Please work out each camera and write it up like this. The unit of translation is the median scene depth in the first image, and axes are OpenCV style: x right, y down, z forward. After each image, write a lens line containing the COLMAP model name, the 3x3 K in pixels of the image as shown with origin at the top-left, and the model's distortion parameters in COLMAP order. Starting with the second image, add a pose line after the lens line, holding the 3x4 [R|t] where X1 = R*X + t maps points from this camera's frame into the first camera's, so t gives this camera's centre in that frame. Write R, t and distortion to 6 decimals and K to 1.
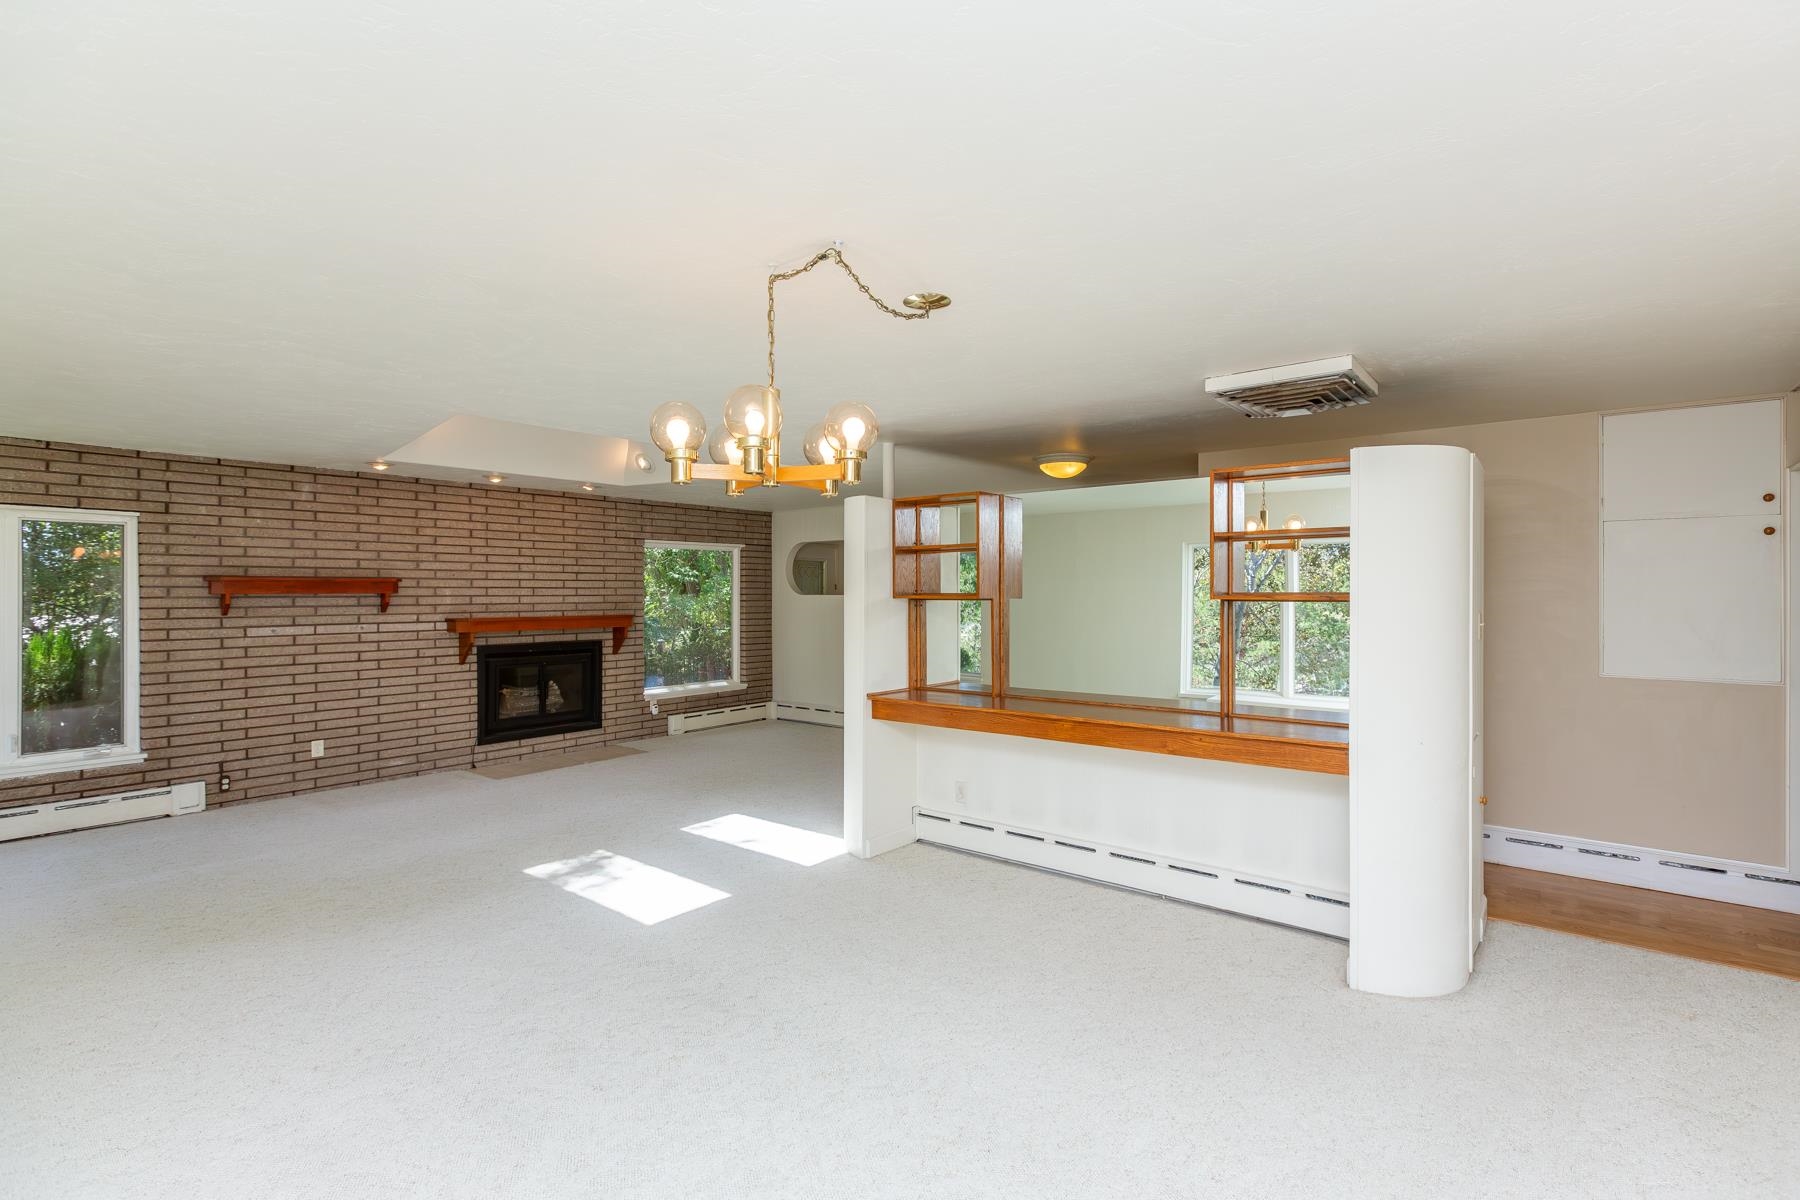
lens RADIAL K [[817.1, 0, 910.7], [0, 817.1, 593.9], [0, 0, 1]] dist [-0.000141, -0.000540]
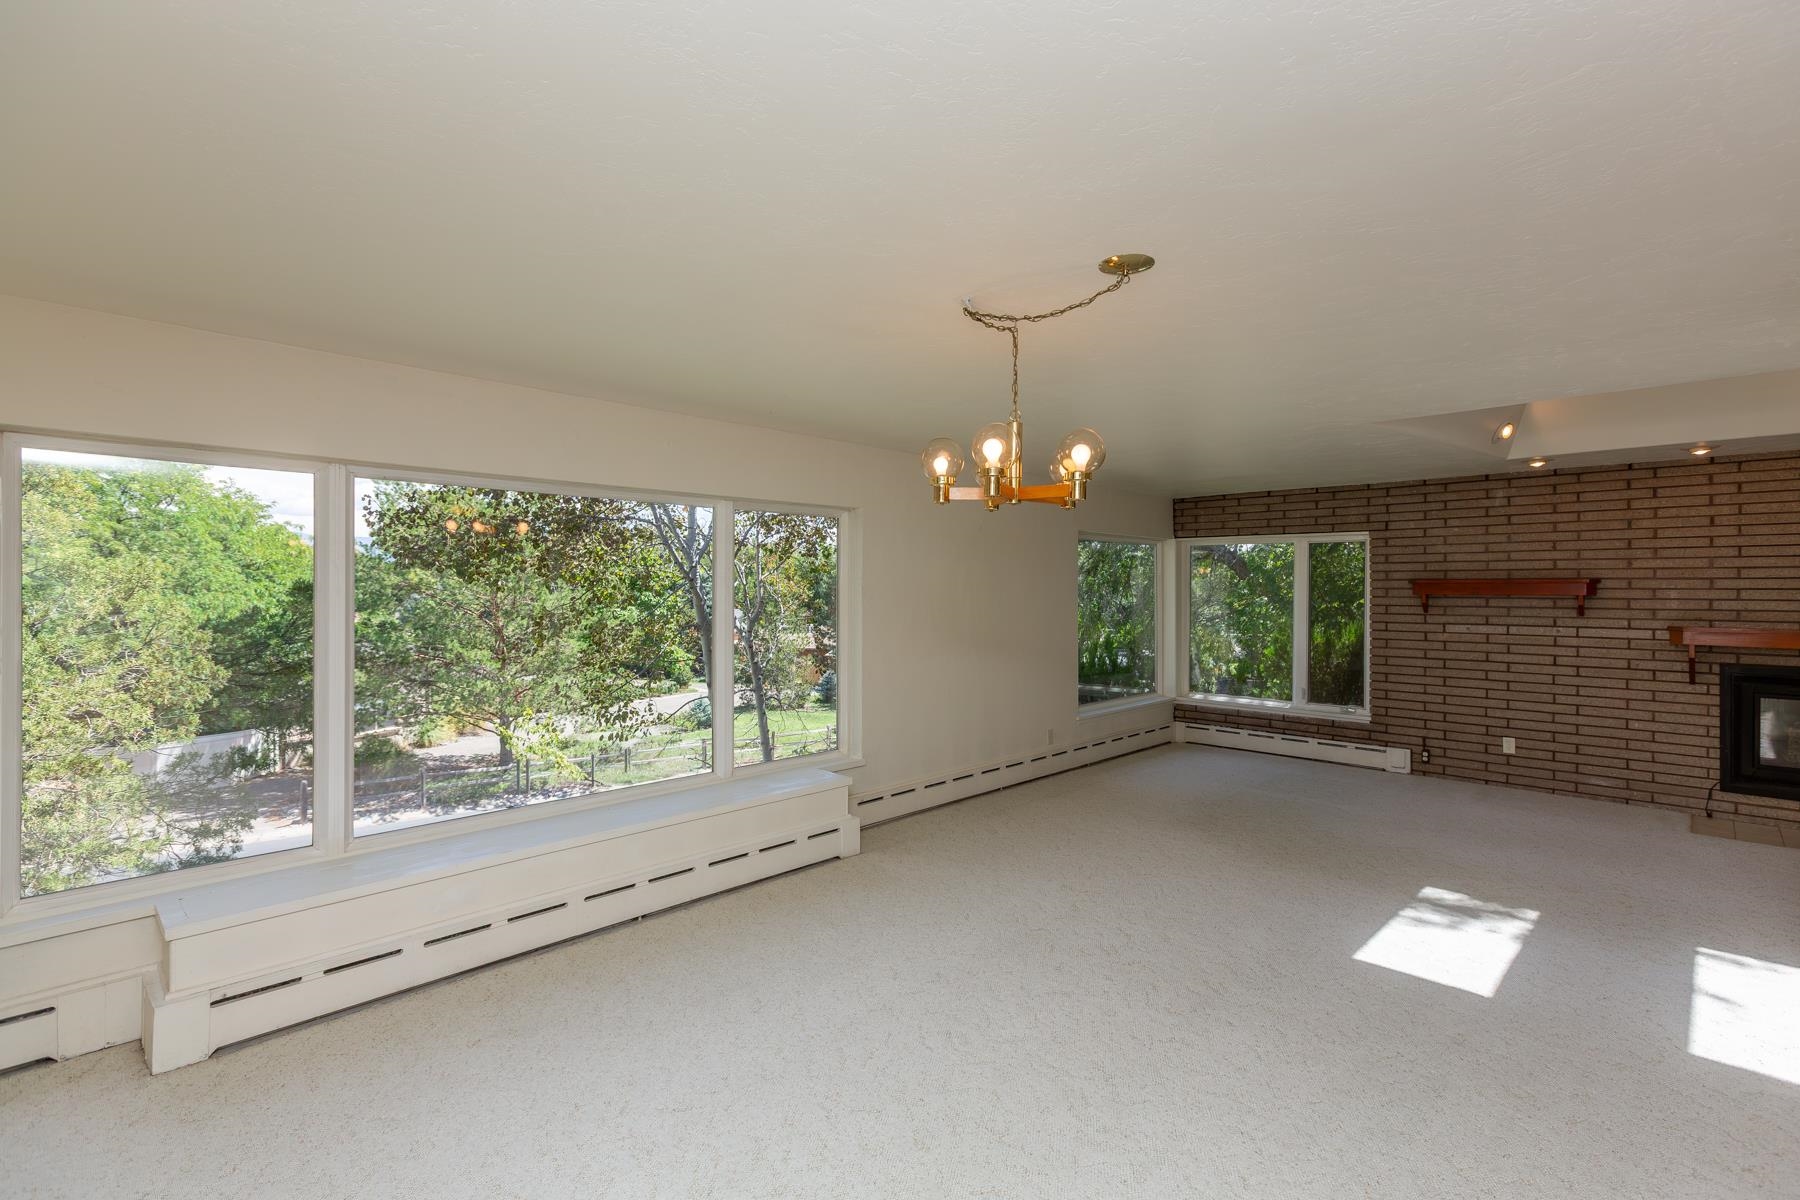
lens RADIAL K [[817.1, 0, 909.7], [0, 817.1, 594.6], [0, 0, 1]] dist [-0.000141, -0.000540]
pose [[-0.096281, 0.006495, -0.995333, 0.376323], [-0.008084, 0.999941, 0.007307, -0.002168], [0.995321, 0.008750, -0.096223, 0.352140]]
